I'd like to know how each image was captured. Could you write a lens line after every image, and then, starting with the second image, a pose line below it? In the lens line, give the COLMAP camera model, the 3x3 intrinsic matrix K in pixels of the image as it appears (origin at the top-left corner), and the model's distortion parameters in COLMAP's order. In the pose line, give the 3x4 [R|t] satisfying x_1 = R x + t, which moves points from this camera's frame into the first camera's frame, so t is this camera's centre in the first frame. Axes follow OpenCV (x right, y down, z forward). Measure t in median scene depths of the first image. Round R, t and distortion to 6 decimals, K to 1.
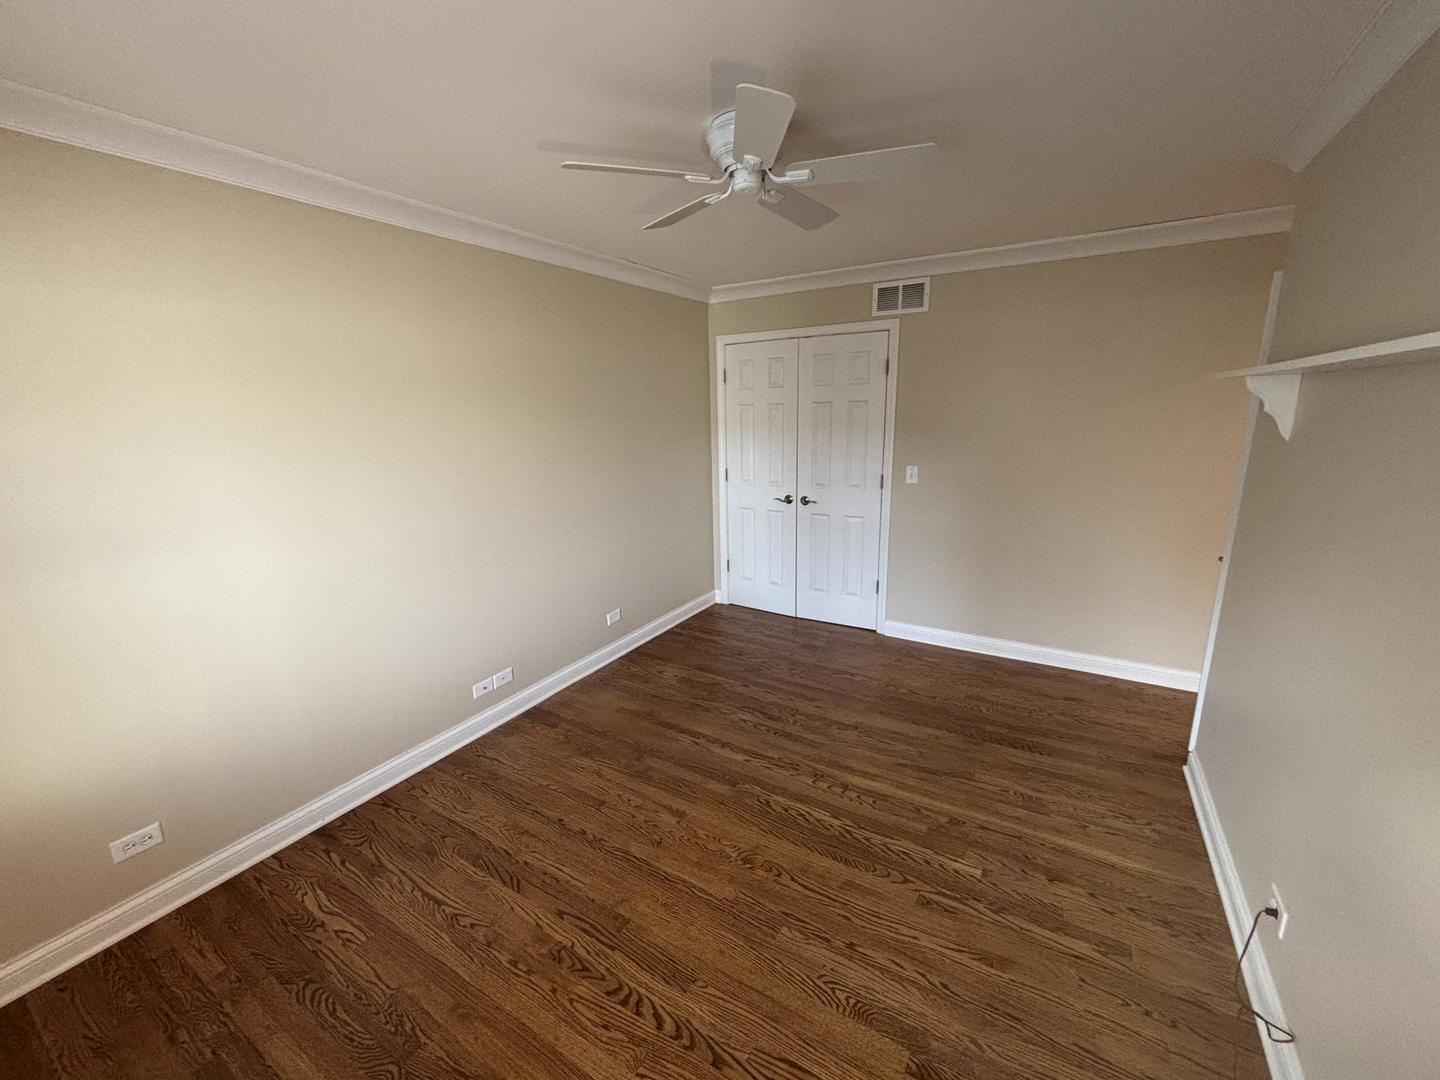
lens RADIAL K [[575.6, 0, 715.4], [0, 575.6, 539.8], [0, 0, 1]] dist [-0.001430, -0.000468]
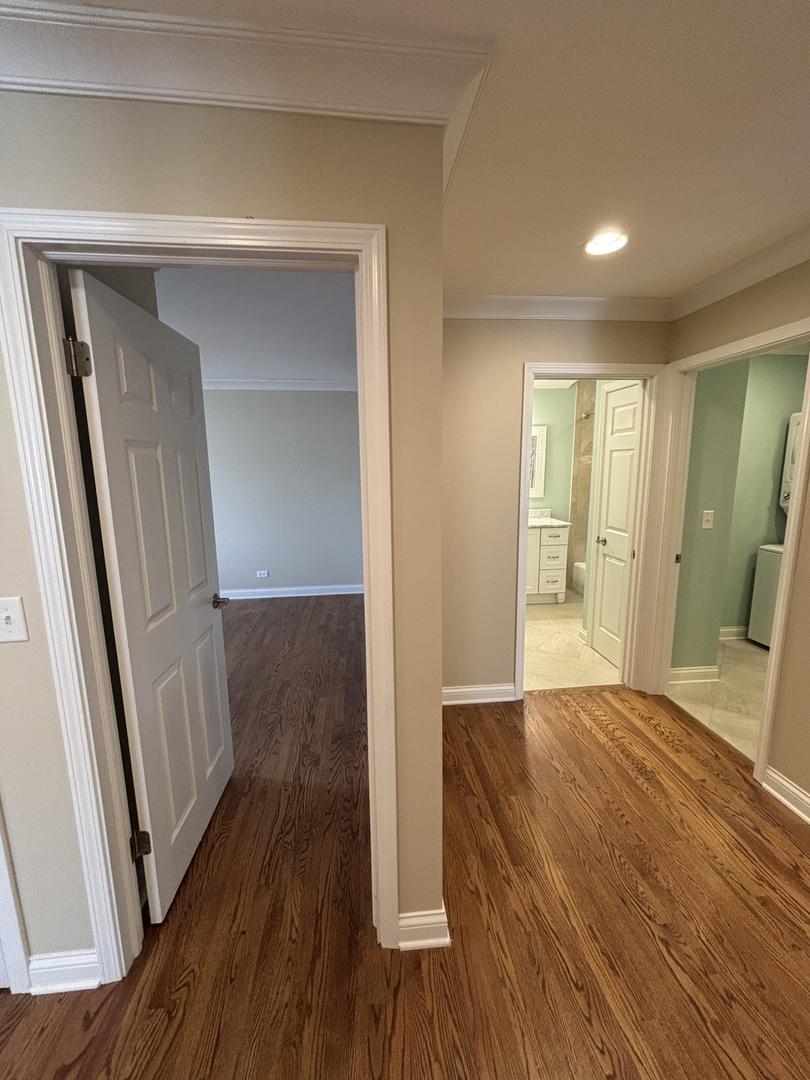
lens RADIAL K [[431.7, 0, 406.6], [0, 431.7, 535.0], [0, 0, 1]] dist [-0.001430, -0.000468]
pose [[0.625074, 0.142138, -0.767515, 1.537225], [-0.177769, 0.983364, 0.037334, -0.158731], [0.760053, 0.113104, 0.639943, 0.649985]]
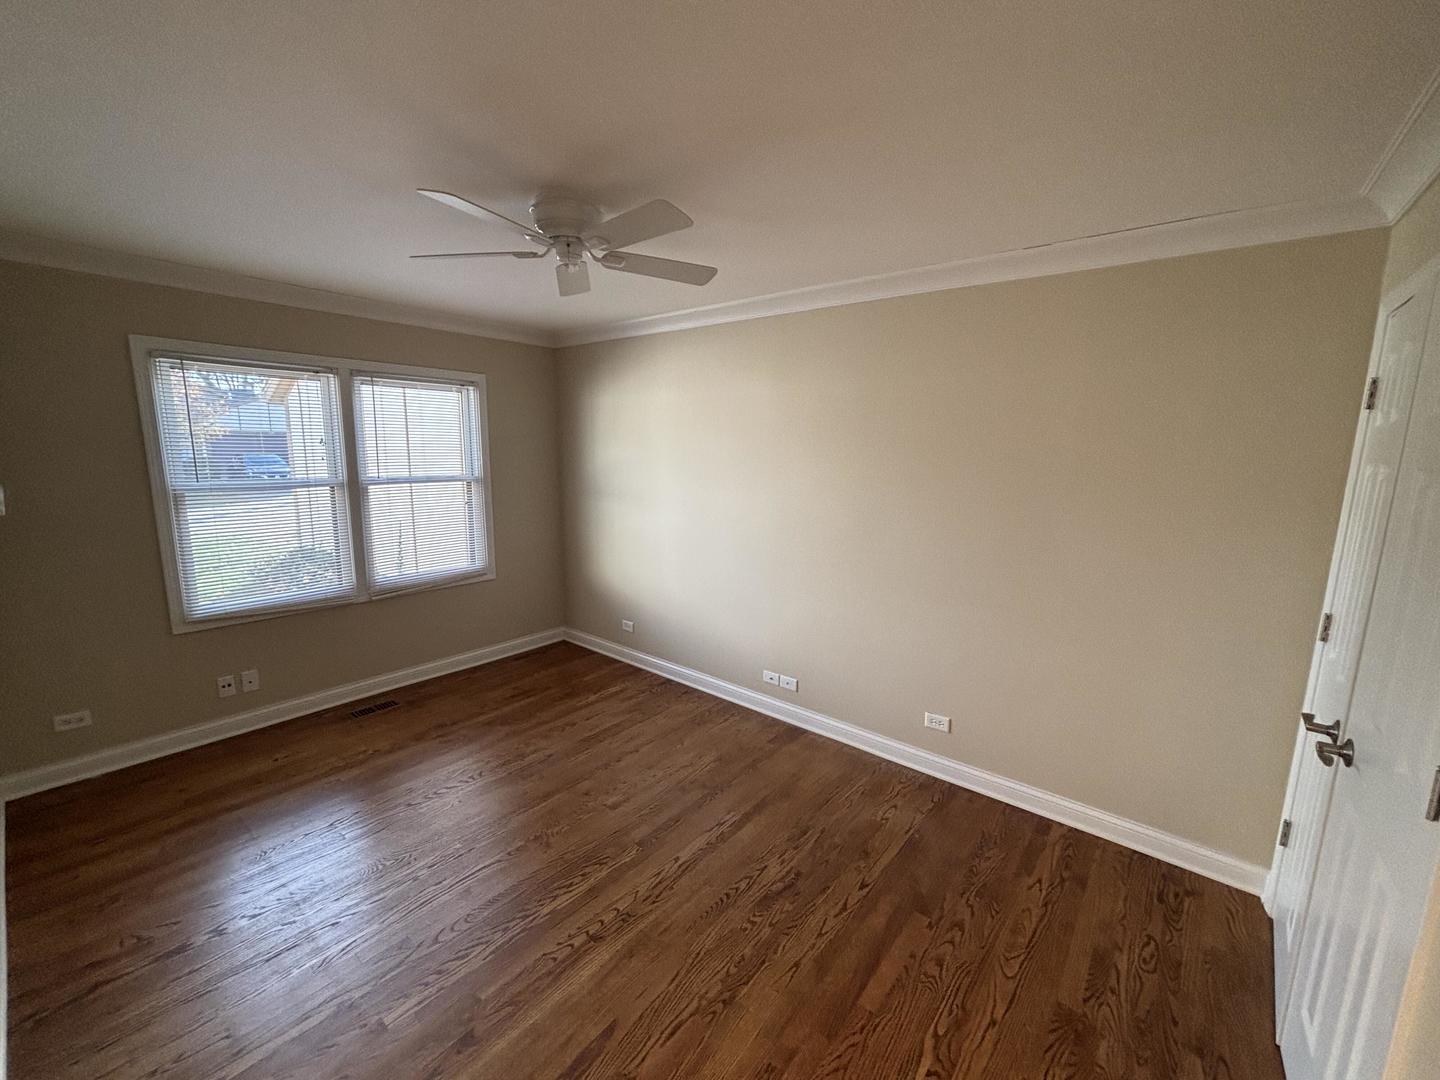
lens RADIAL K [[591.5, 0, 716.3], [0, 591.5, 531.4], [0, 0, 1]] dist [0.039145, 0.000144]
pose [[-0.128713, 0.184024, -0.974458, 0.829904], [-0.238366, 0.948082, 0.210528, -0.290774], [0.962608, 0.259376, -0.078165, 0.982003]]
